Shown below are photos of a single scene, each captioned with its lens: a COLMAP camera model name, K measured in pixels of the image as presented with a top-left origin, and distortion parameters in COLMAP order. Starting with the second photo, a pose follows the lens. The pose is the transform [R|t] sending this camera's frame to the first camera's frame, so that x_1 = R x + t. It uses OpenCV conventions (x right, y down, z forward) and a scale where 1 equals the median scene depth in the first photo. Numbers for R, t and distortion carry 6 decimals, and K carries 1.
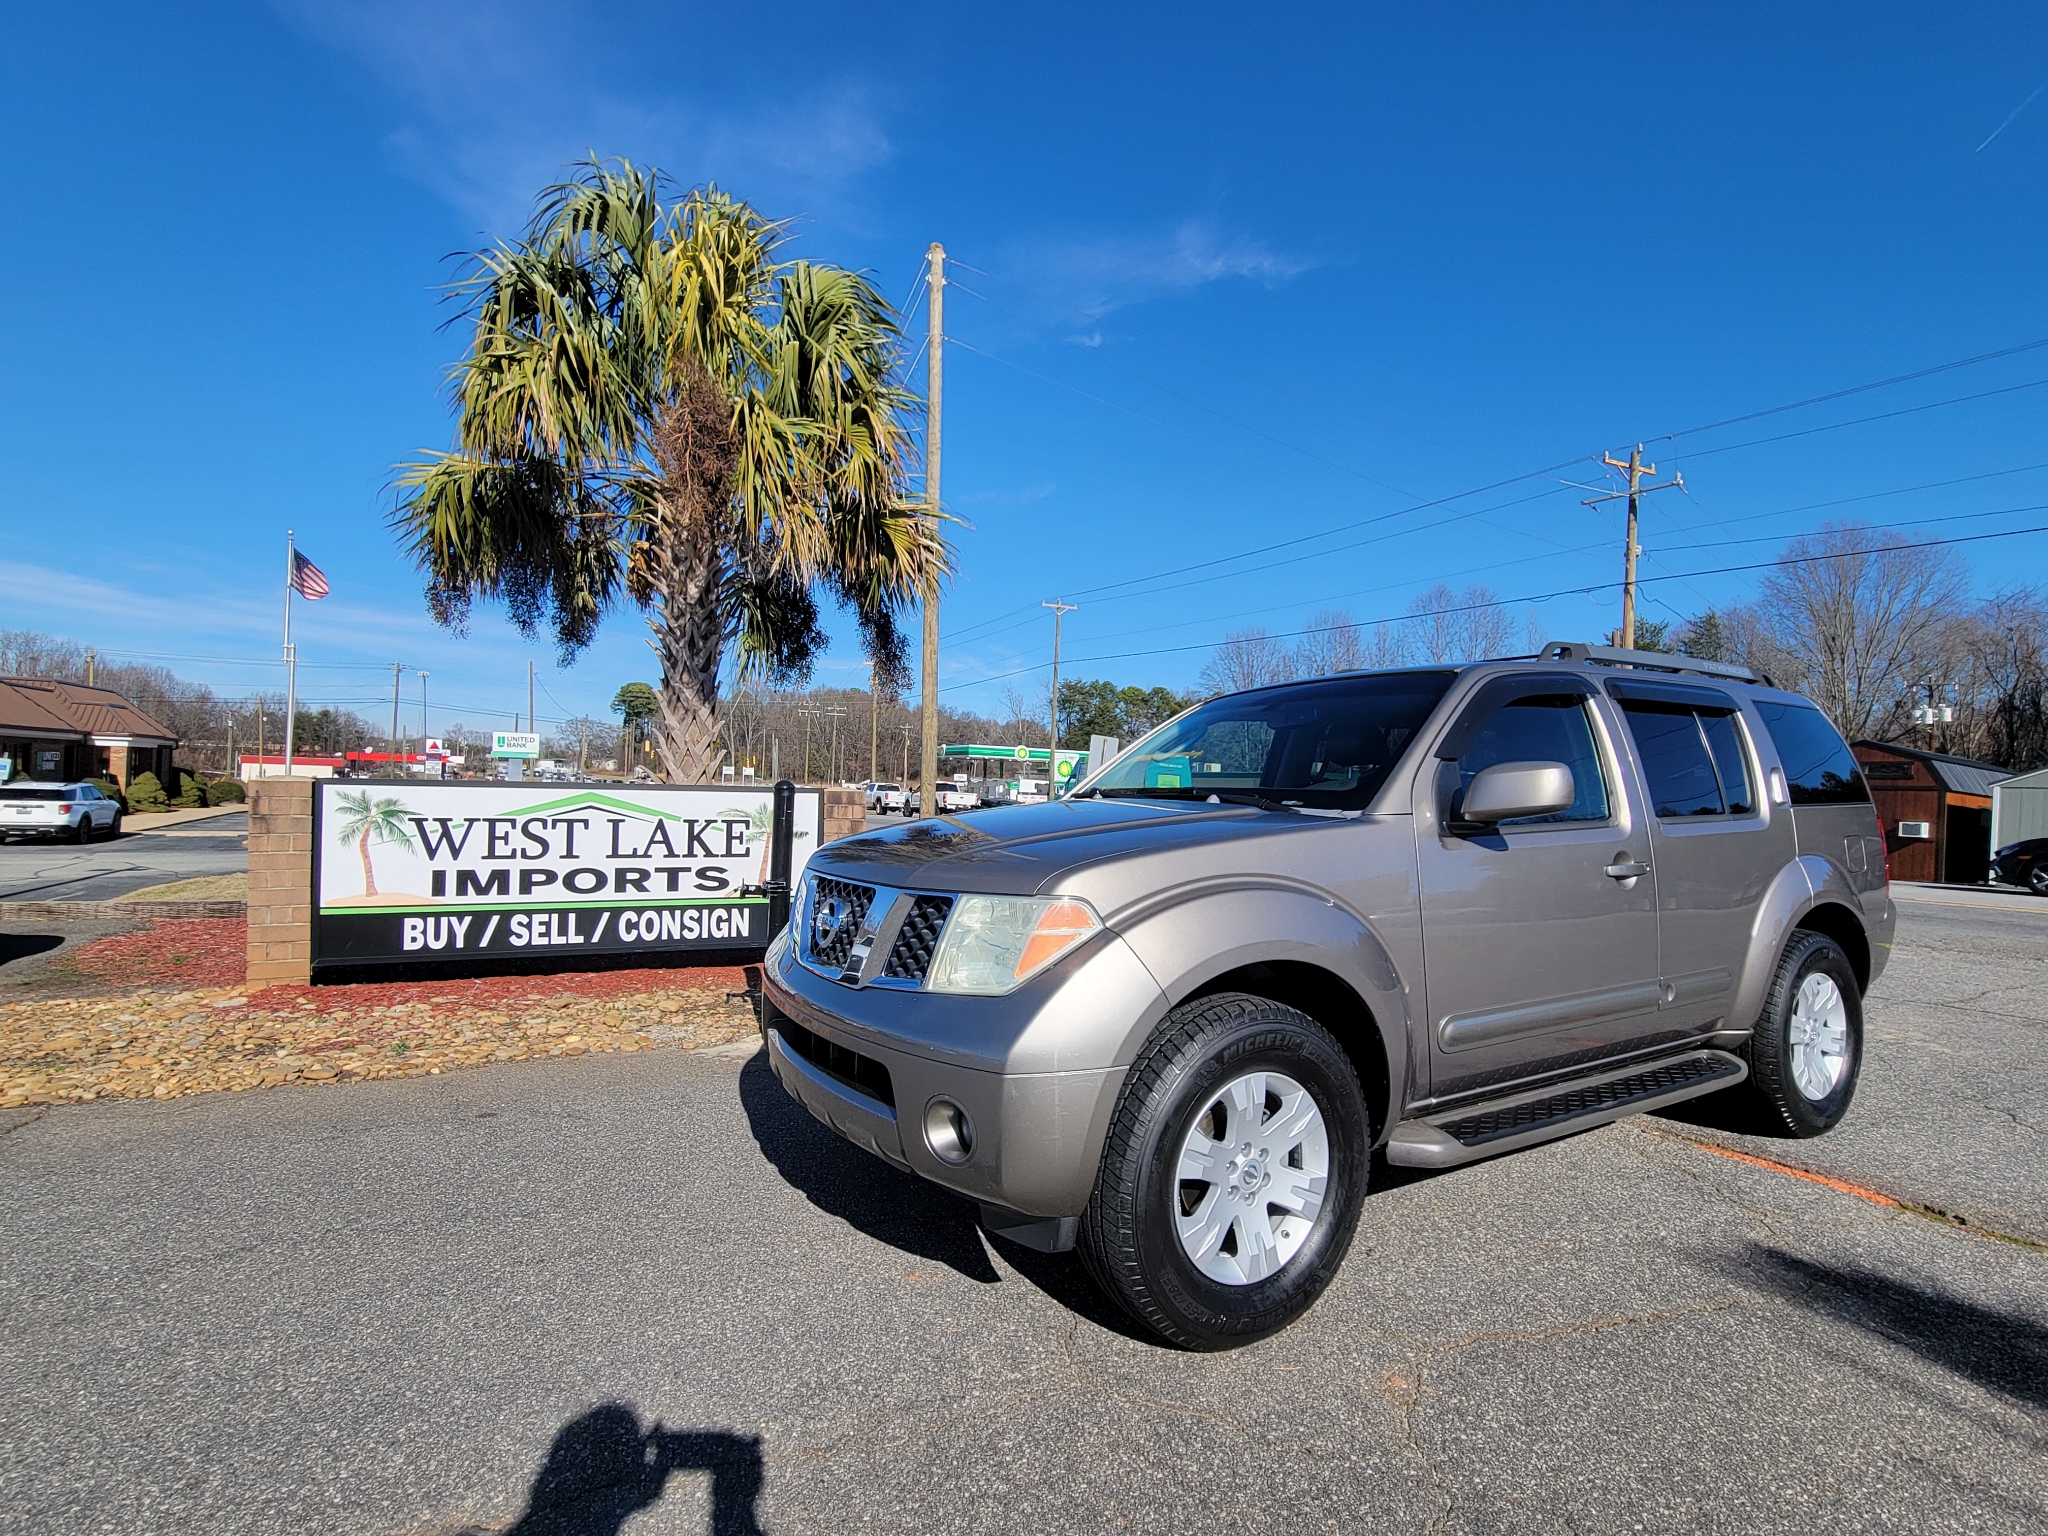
lens RADIAL K [[985.7, 0, 1036.9], [0, 985.7, 778.9], [0, 0, 1]] dist [0.000418, -0.000821]
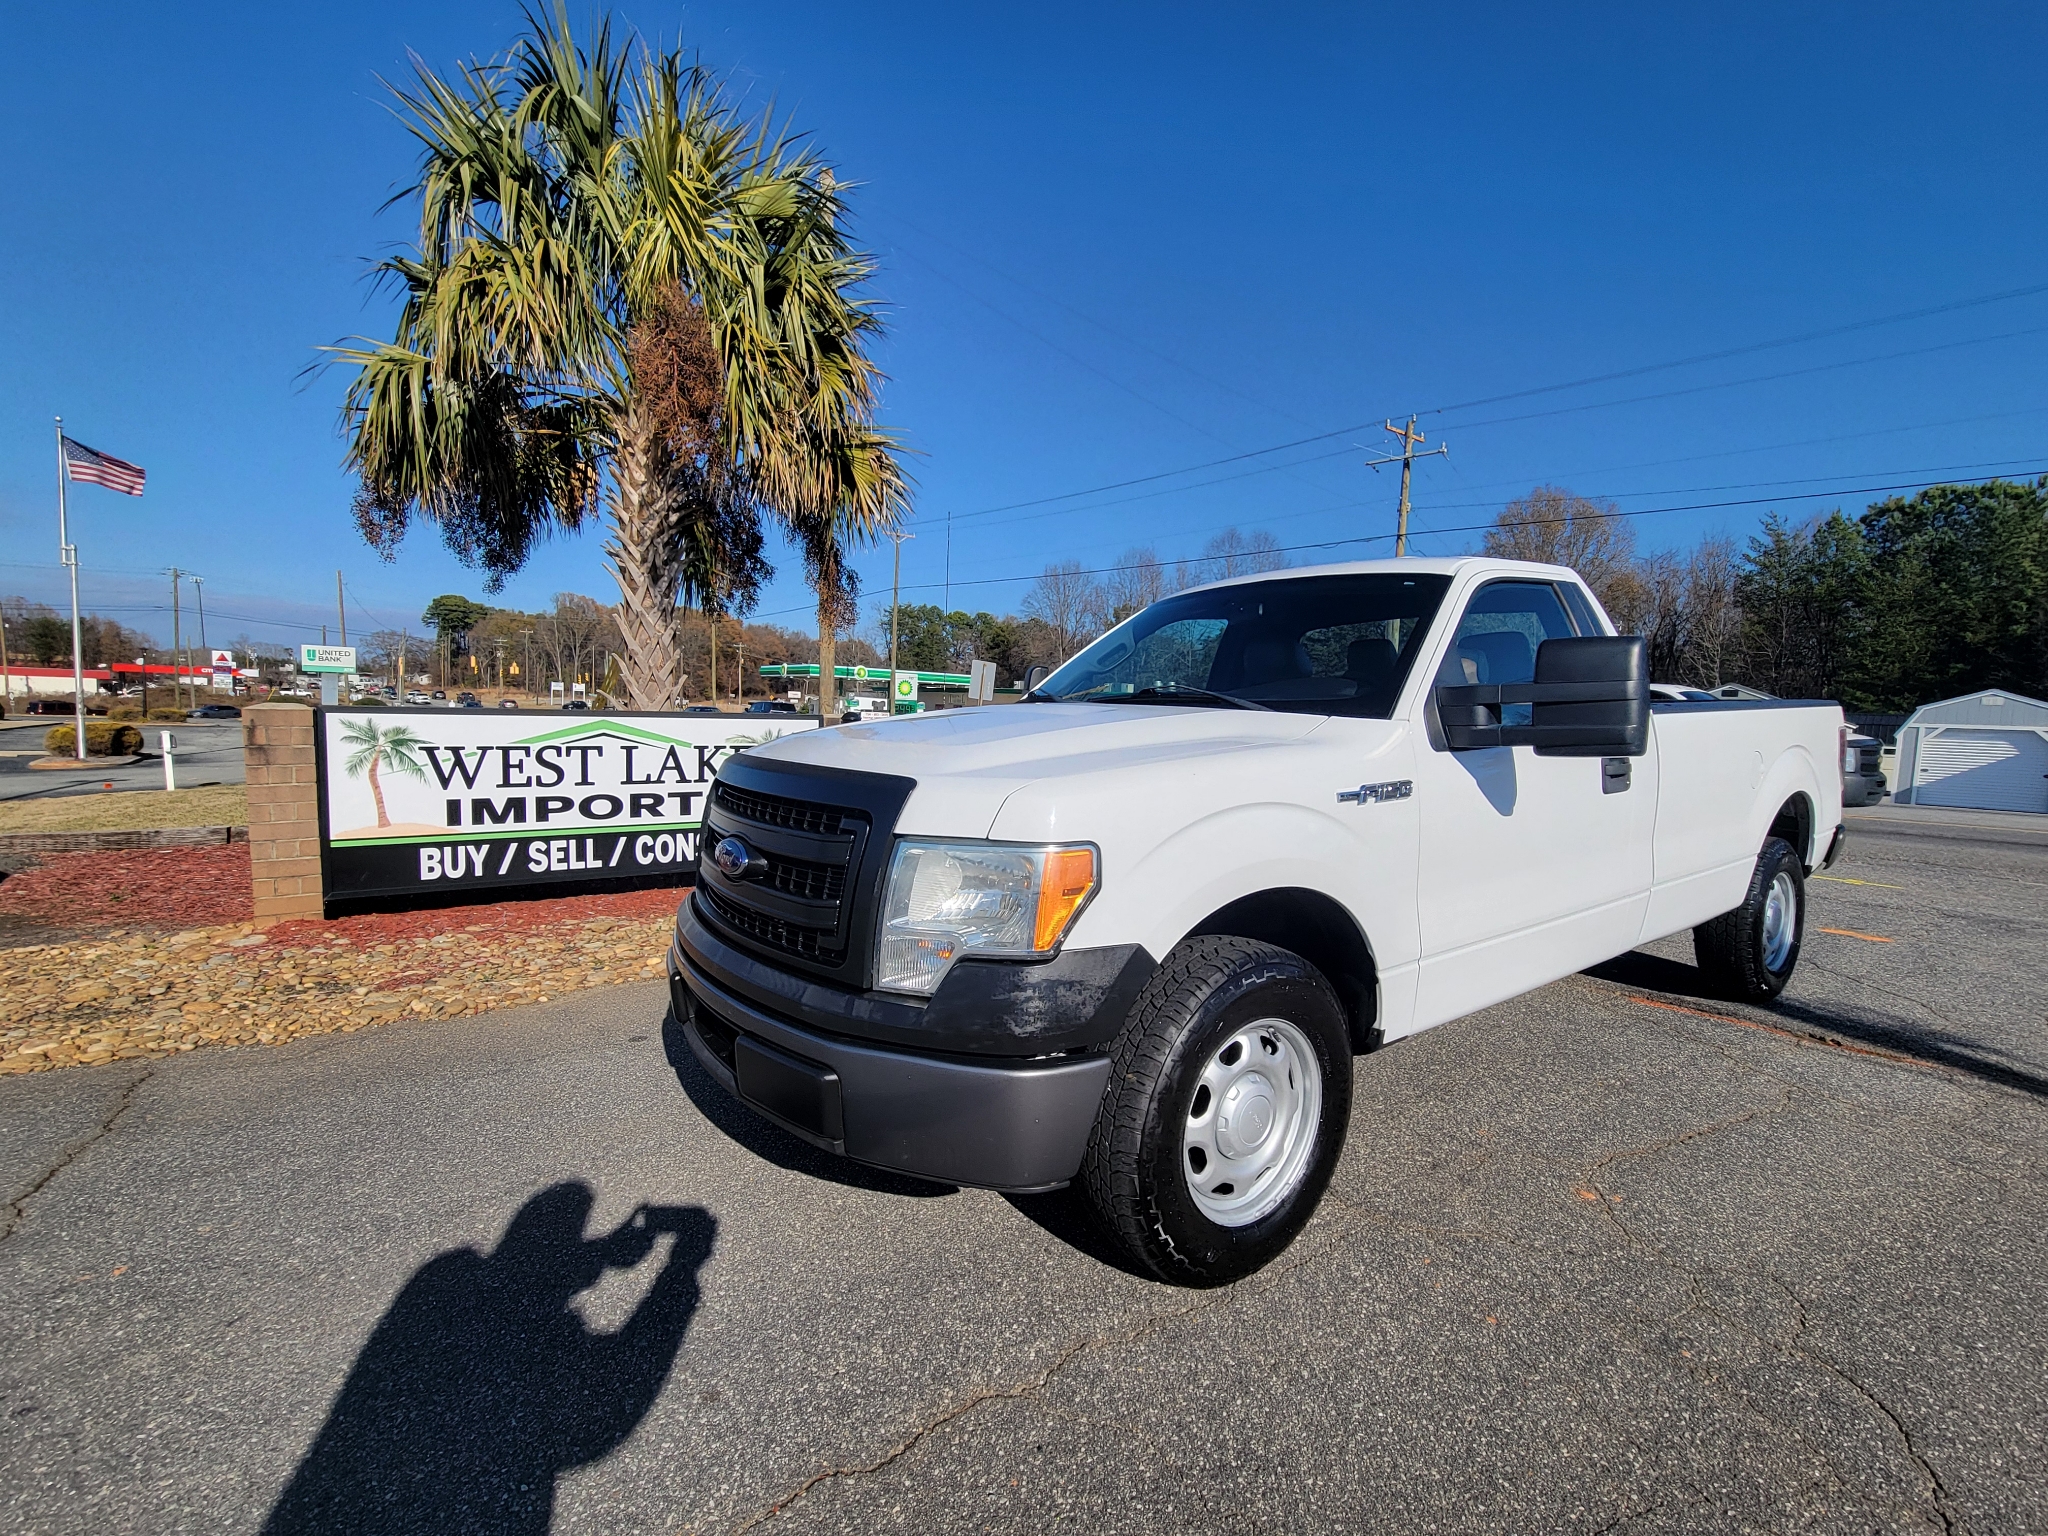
lens RADIAL K [[898.5, 0, 1029.3], [0, 898.5, 776.8], [0, 0, 1]] dist [-0.001137, 0.000554]
pose [[0.982076, -0.011370, 0.188140, -0.198727], [-0.005519, 0.996016, 0.089002, -0.012701], [-0.188403, -0.088445, 0.978101, 0.011258]]
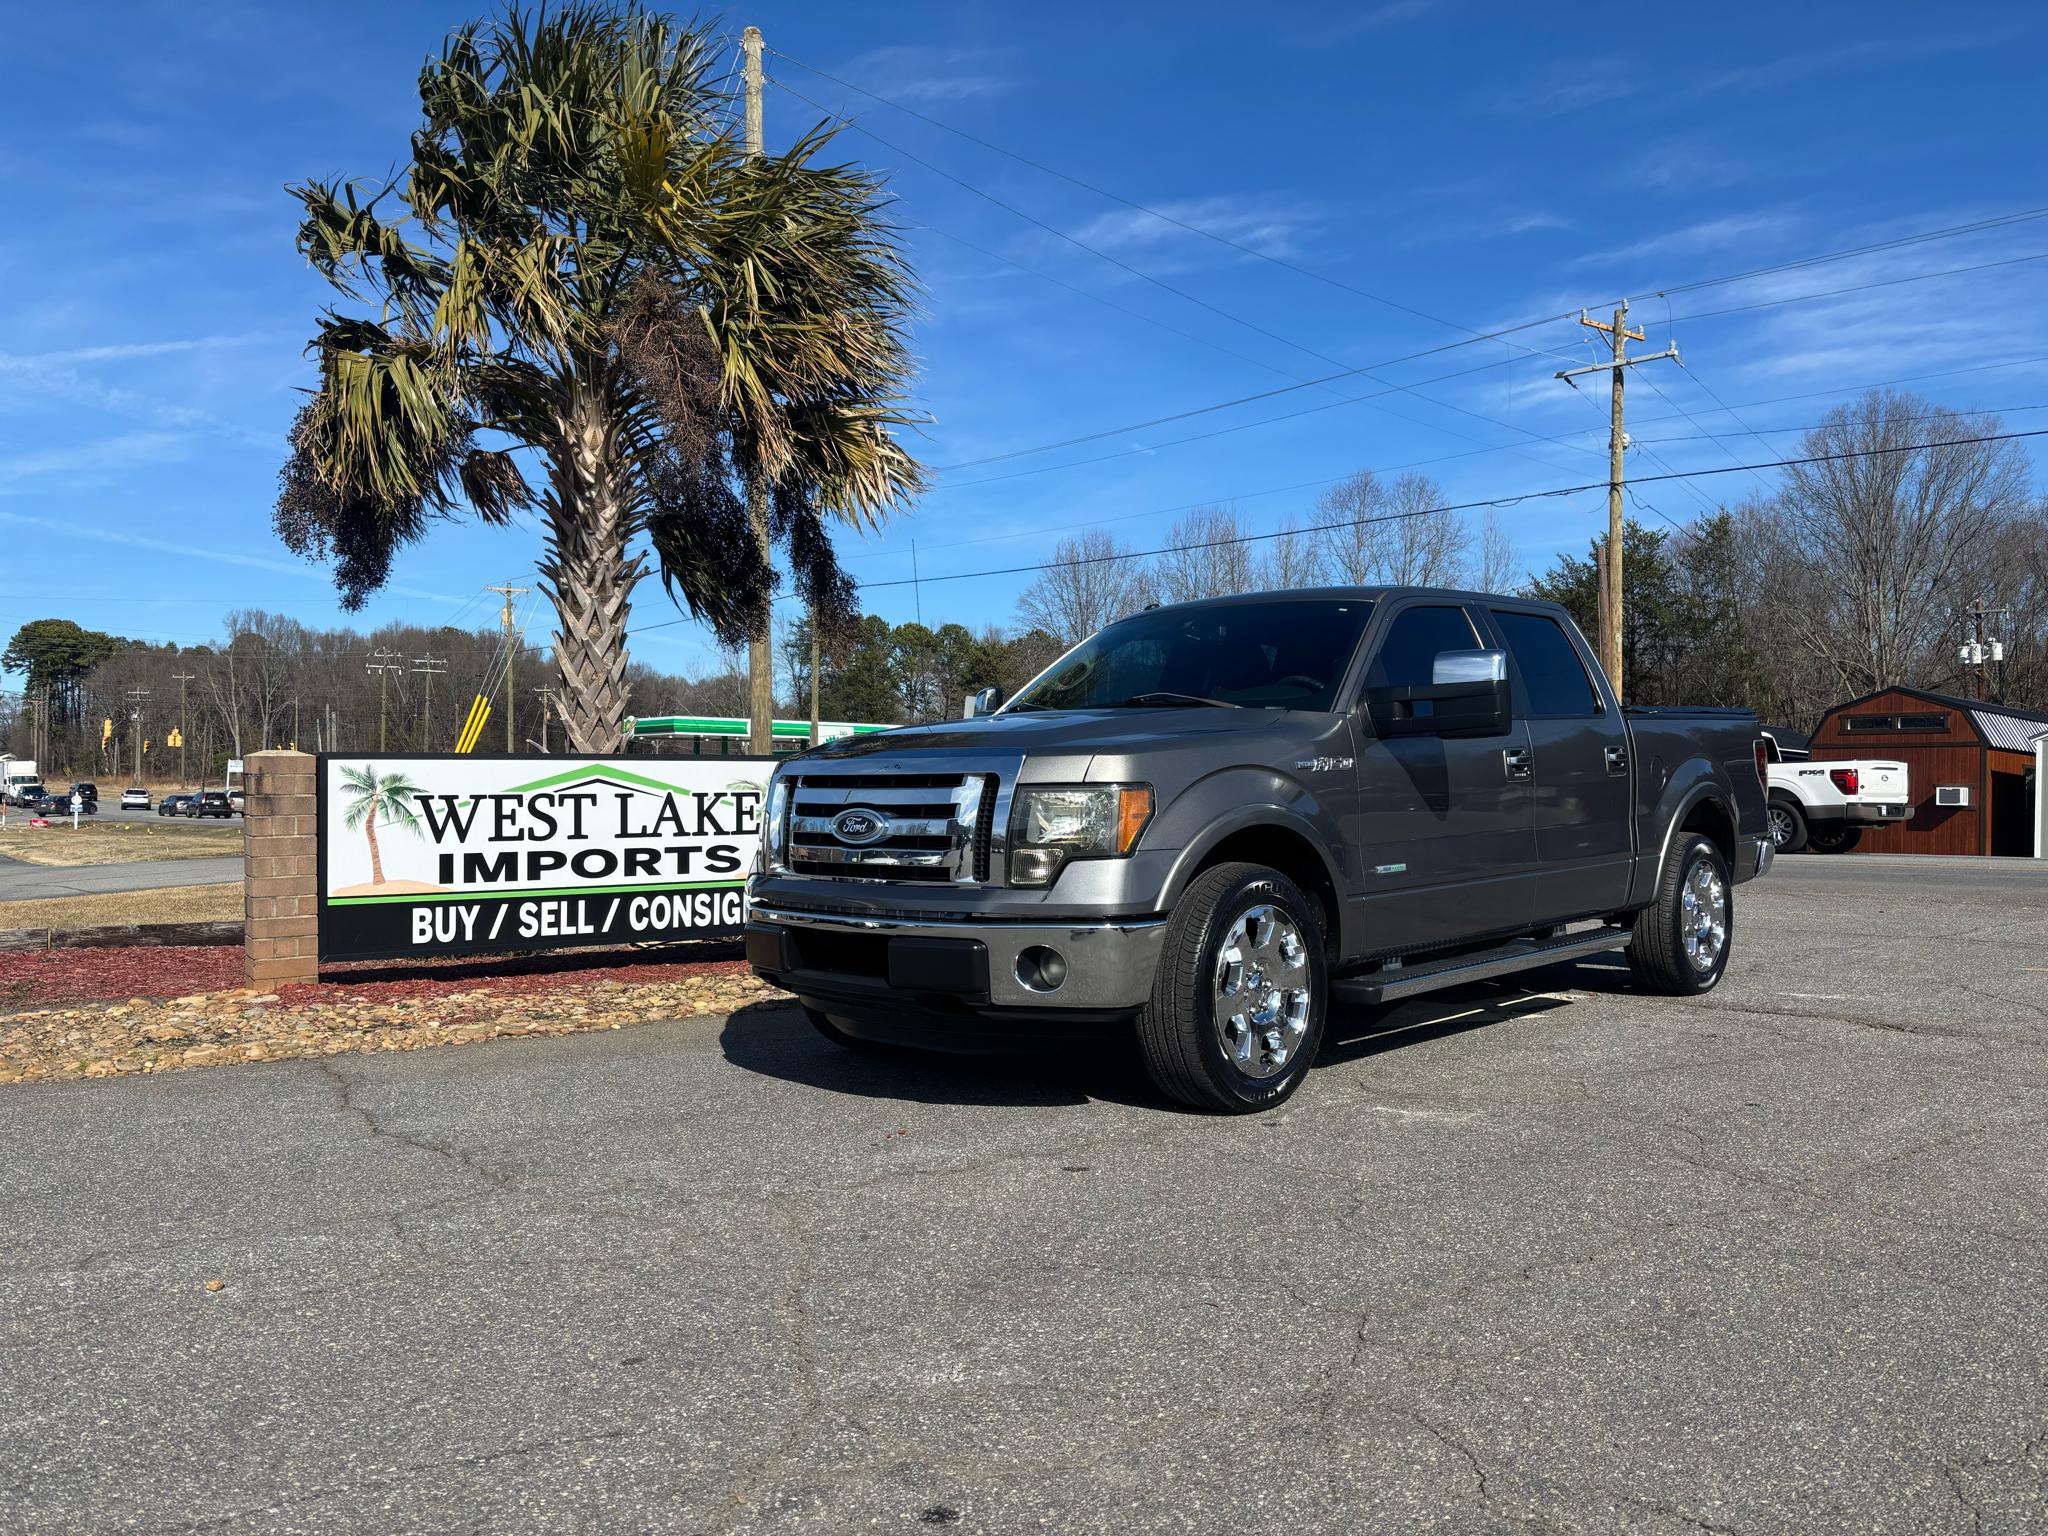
lens RADIAL K [[1565.5, 0, 1023.1], [0, 1565.5, 759.1], [0, 0, 1]] dist [0.071963, -0.114348]
pose [[0.982572, -0.023462, 0.184395, -0.338880], [0.024483, 0.999695, -0.003262, 0.023269], [-0.184262, 0.007720, 0.982847, -0.473020]]
